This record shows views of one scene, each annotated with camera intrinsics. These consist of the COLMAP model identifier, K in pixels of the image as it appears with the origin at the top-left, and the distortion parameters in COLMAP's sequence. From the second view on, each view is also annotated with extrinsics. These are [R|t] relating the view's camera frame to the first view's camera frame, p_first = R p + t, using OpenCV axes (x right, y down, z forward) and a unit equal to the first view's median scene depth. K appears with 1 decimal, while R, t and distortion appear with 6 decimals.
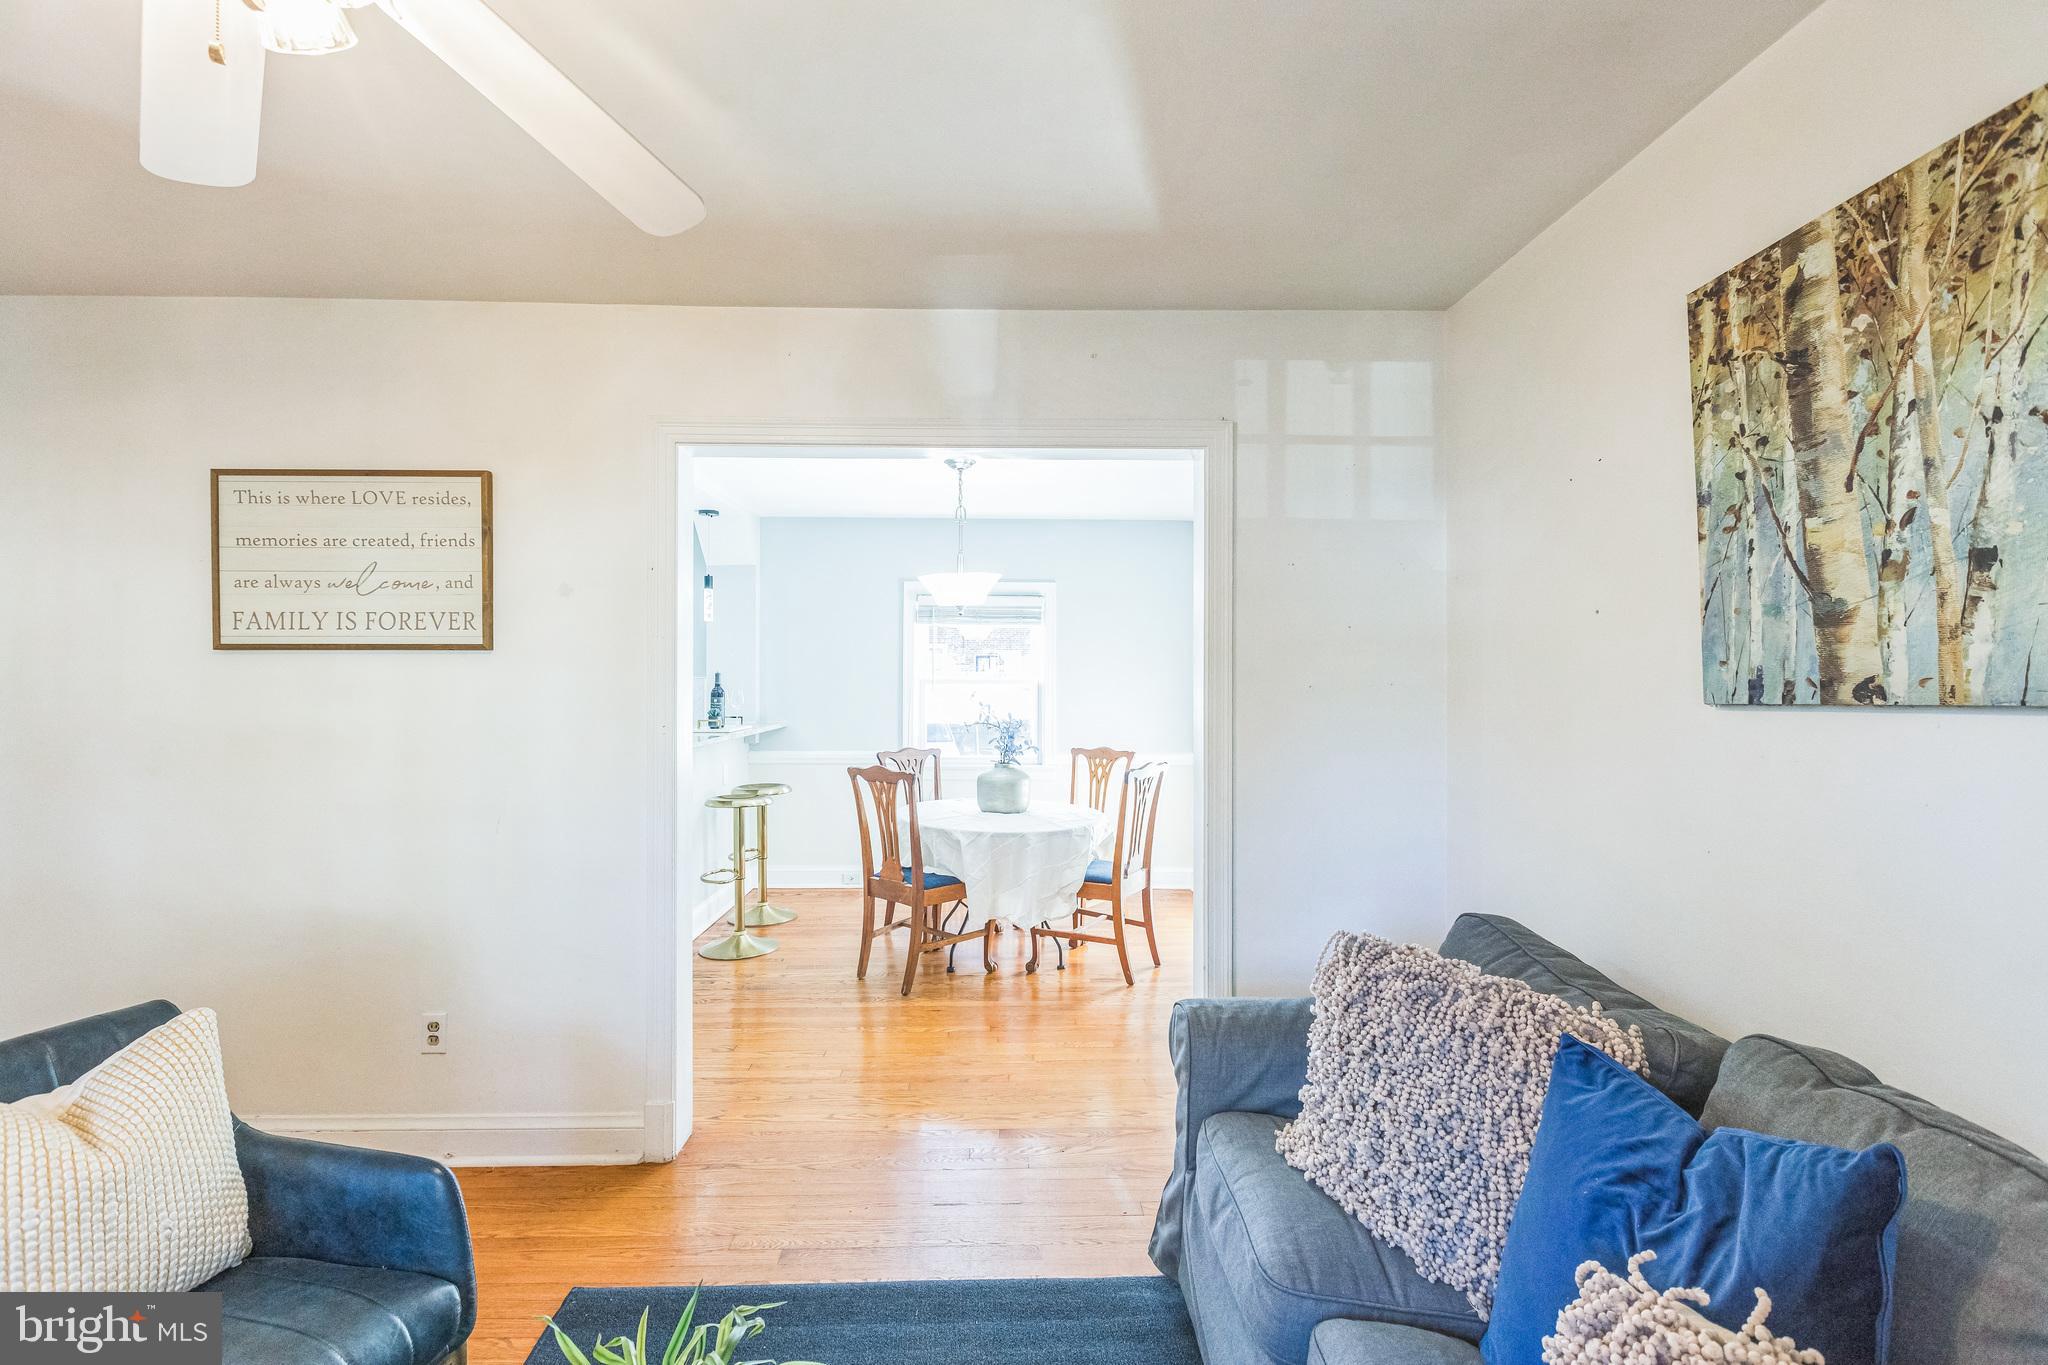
lens RADIAL K [[906.8, 0, 1026.0], [0, 906.8, 678.5], [0, 0, 1]] dist [0.000085, 0.000154]
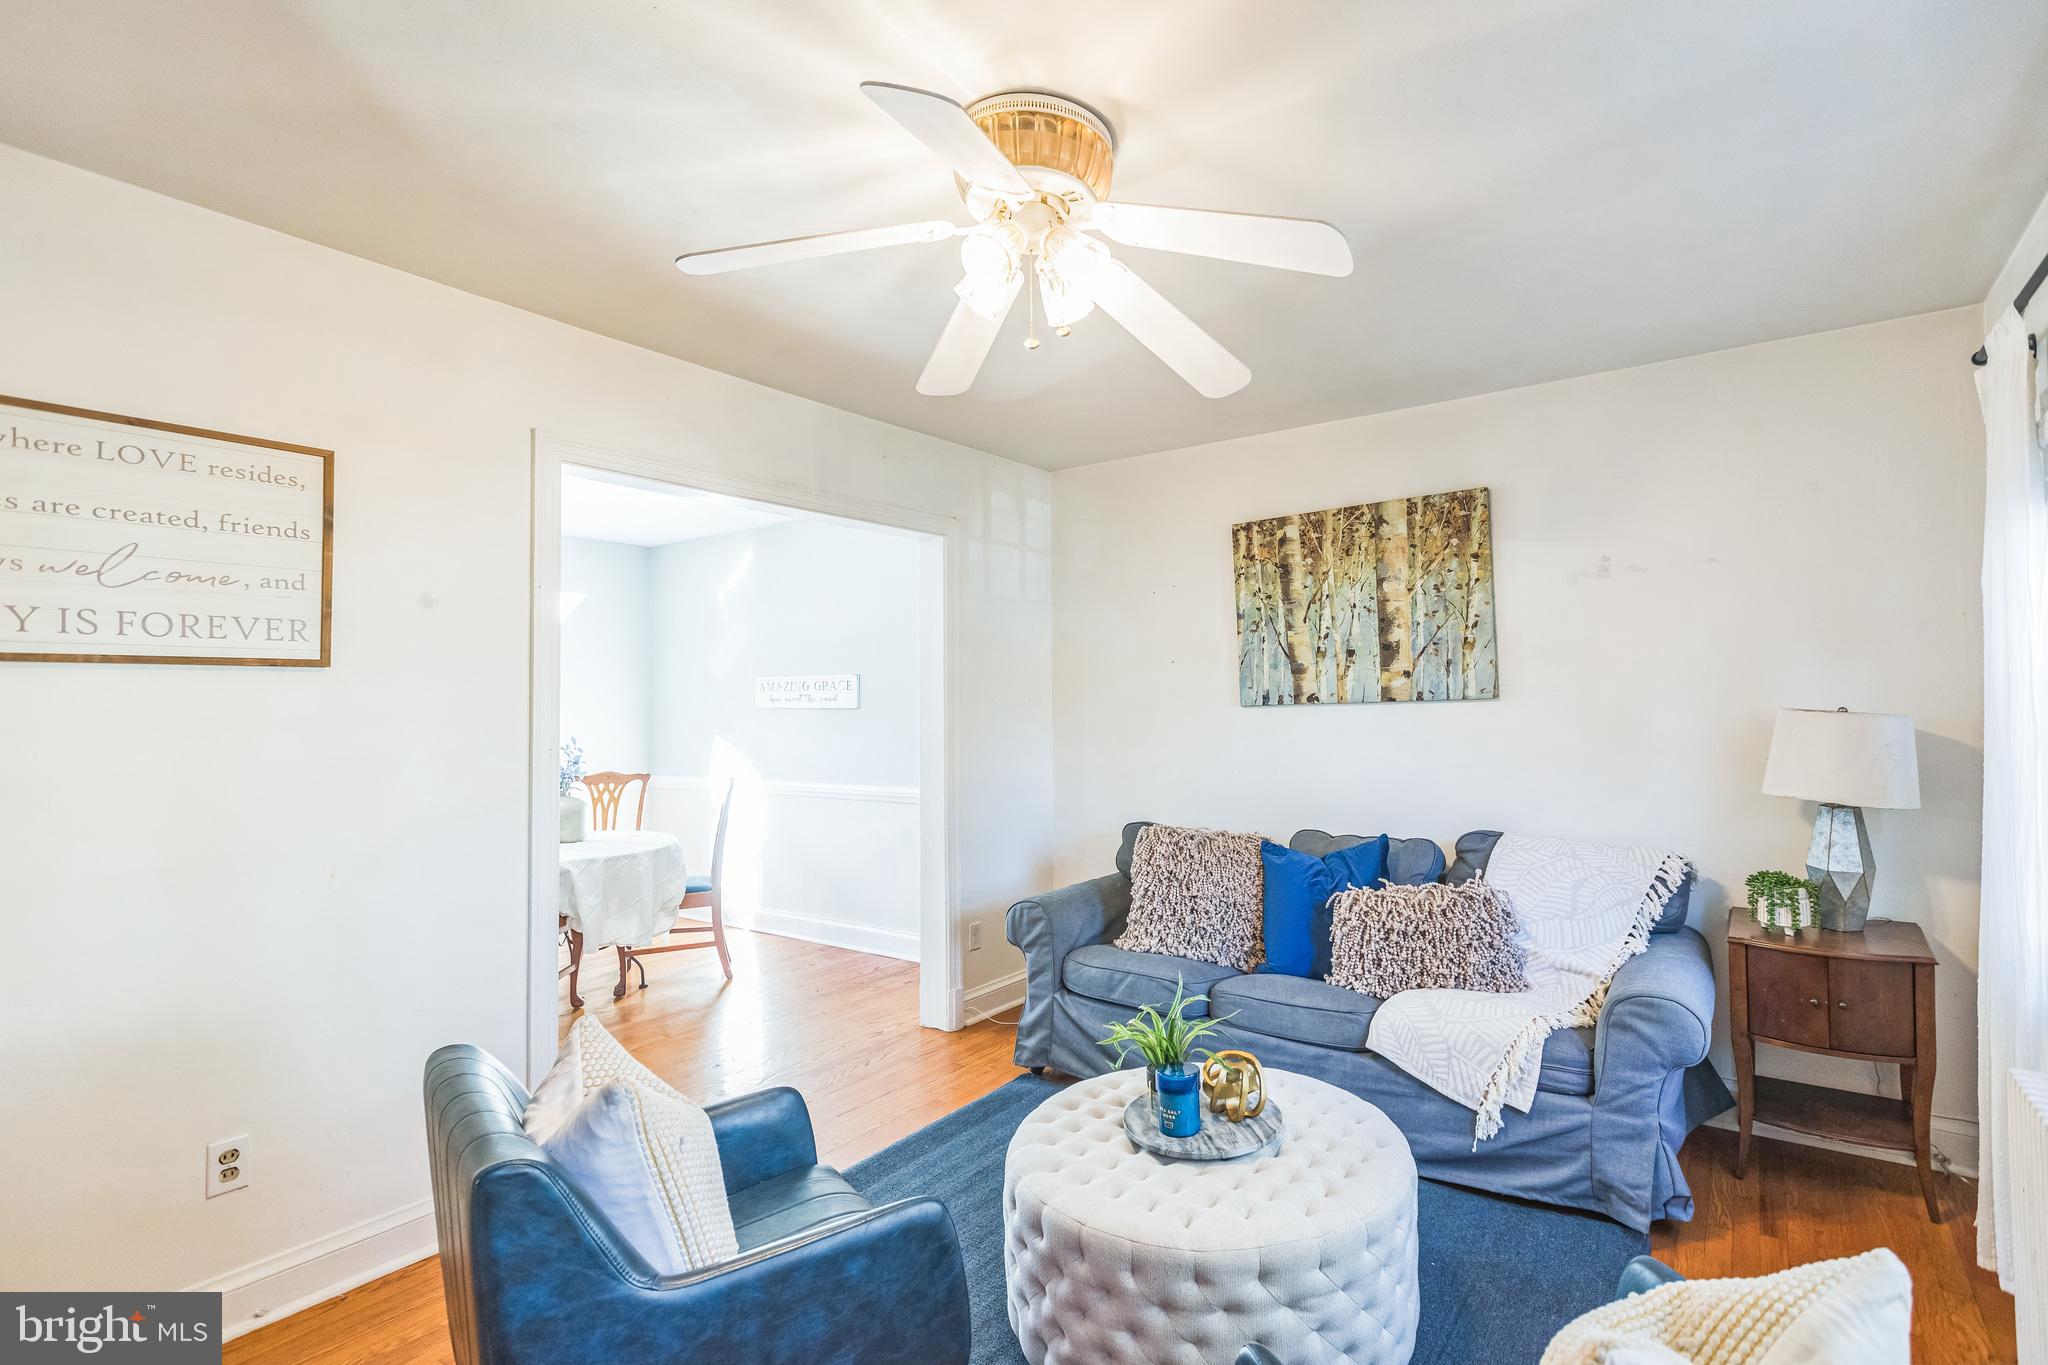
lens RADIAL K [[948.9, 0, 1105.2], [0, 948.9, 678.5], [0, 0, 1]] dist [0.001030, -0.000074]
pose [[0.587879, 0.011776, 0.808863, -1.486881], [0.009815, 0.999717, -0.021688, 0.008197], [-0.808890, 0.020689, 0.587596, -0.134411]]
